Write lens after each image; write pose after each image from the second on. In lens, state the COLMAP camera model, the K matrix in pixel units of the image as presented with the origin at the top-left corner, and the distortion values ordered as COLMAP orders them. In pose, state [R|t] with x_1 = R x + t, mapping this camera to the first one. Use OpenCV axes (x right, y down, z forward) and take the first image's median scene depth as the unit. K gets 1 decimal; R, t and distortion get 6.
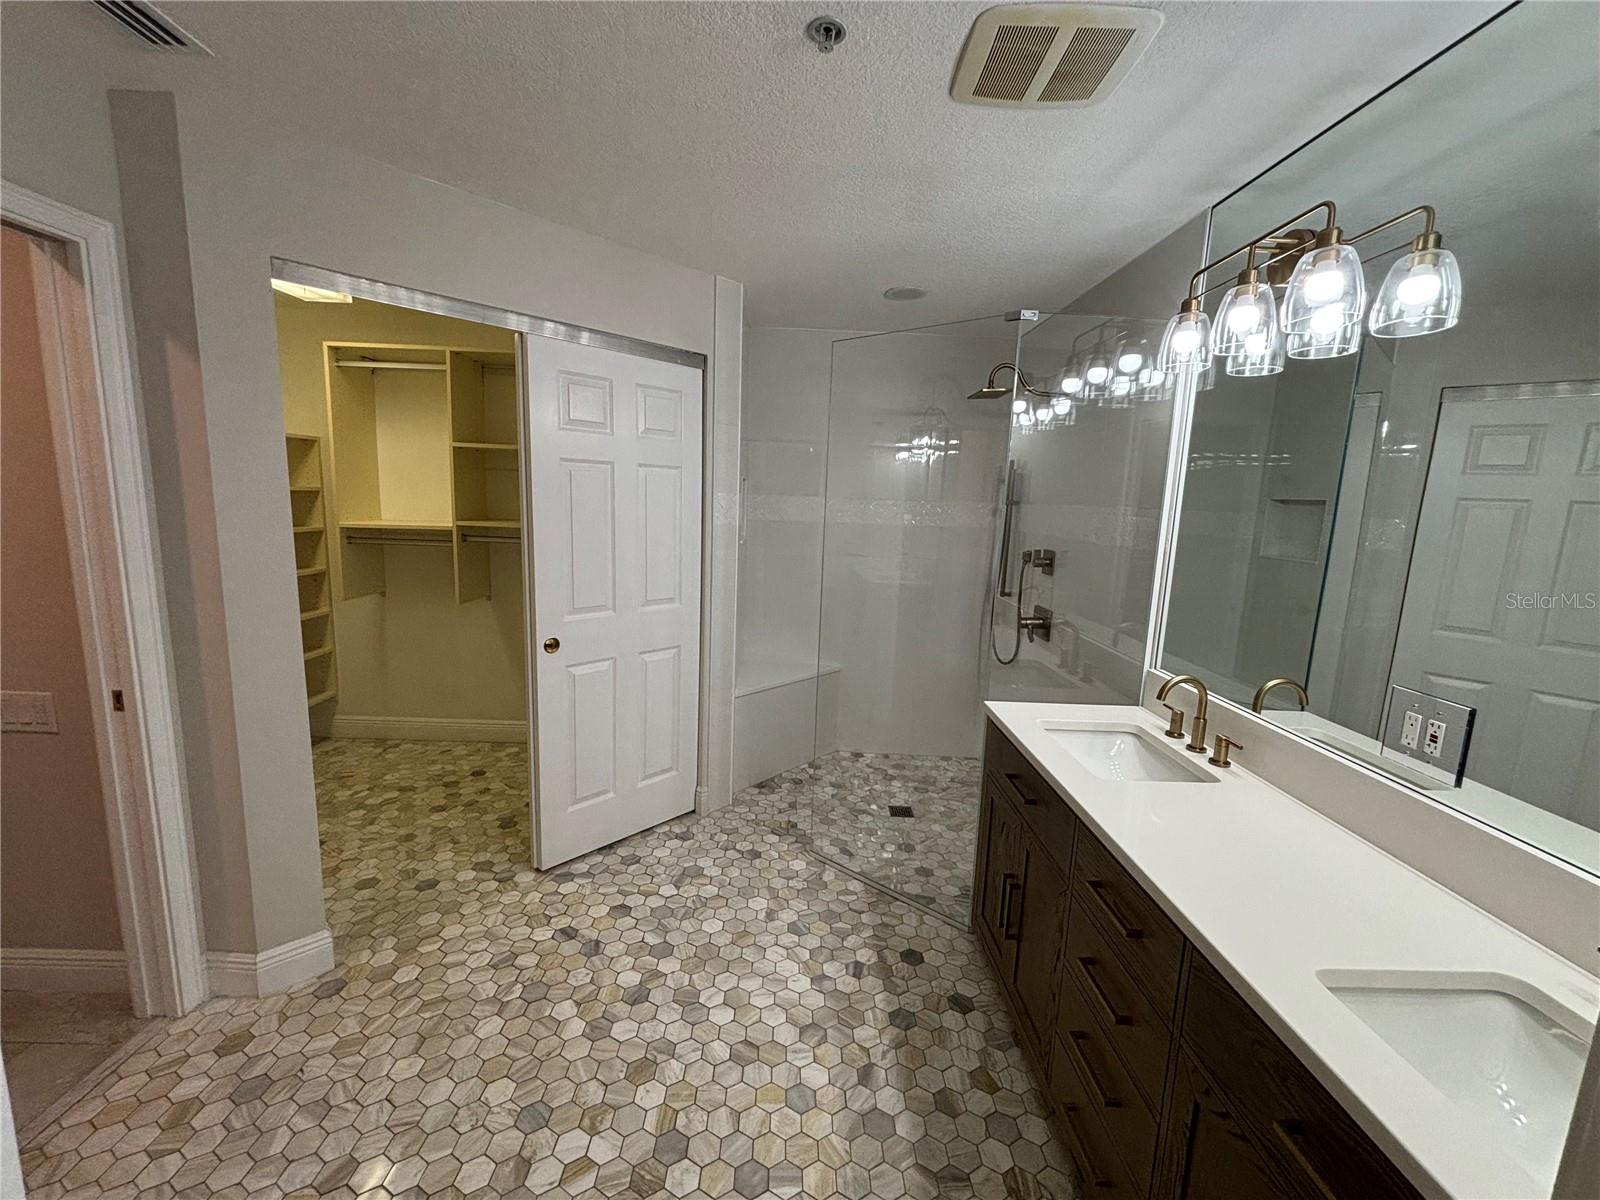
lens RADIAL K [[644.9, 0, 800.0], [0, 644.9, 600.0], [0, 0, 1]] dist [0.000484, -0.000143]
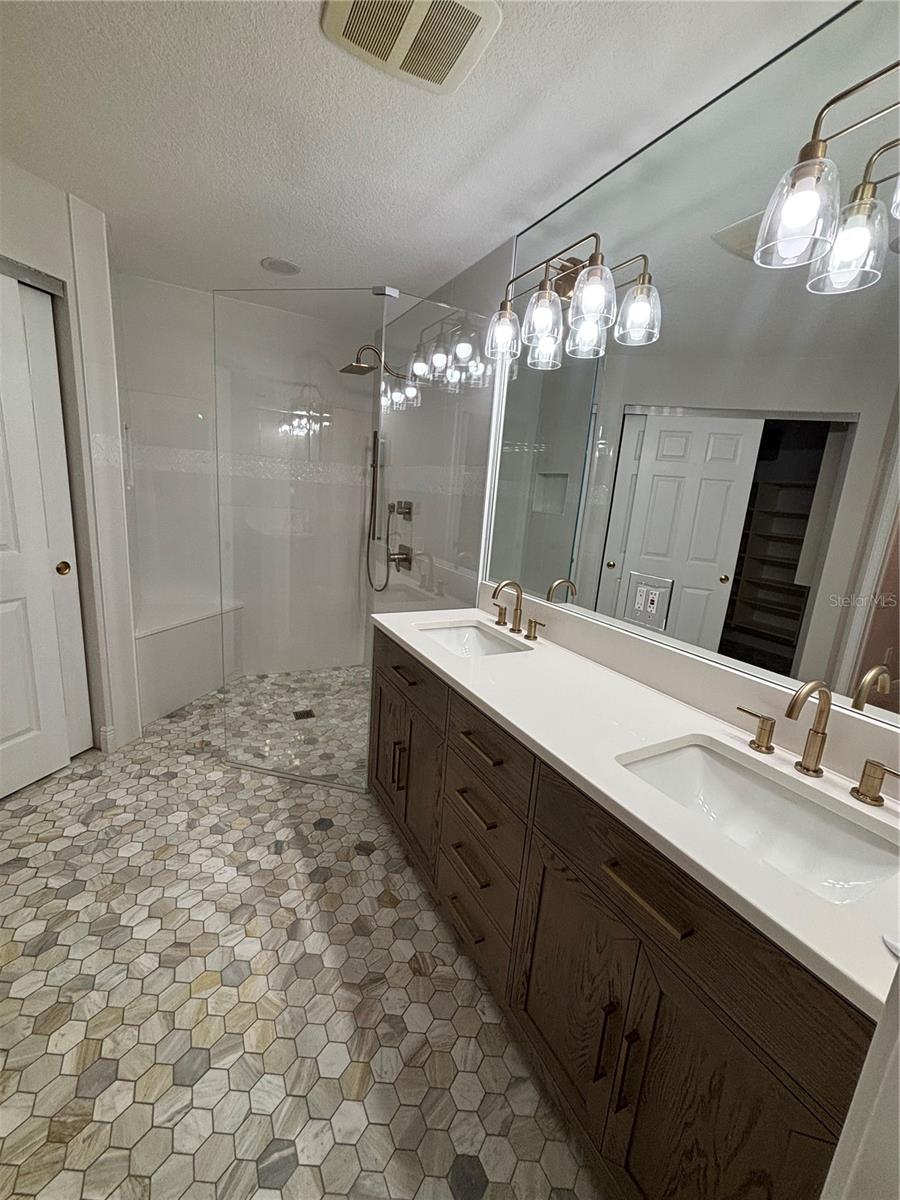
lens RADIAL K [[483.6, 0, 450.0], [0, 483.6, 600.0], [0, 0, 1]] dist [0.000484, -0.000143]
pose [[0.886516, -0.072738, 0.456945, -0.004509], [0.032521, 0.994919, 0.095281, 0.048881], [-0.461554, -0.069608, 0.884377, 0.105811]]
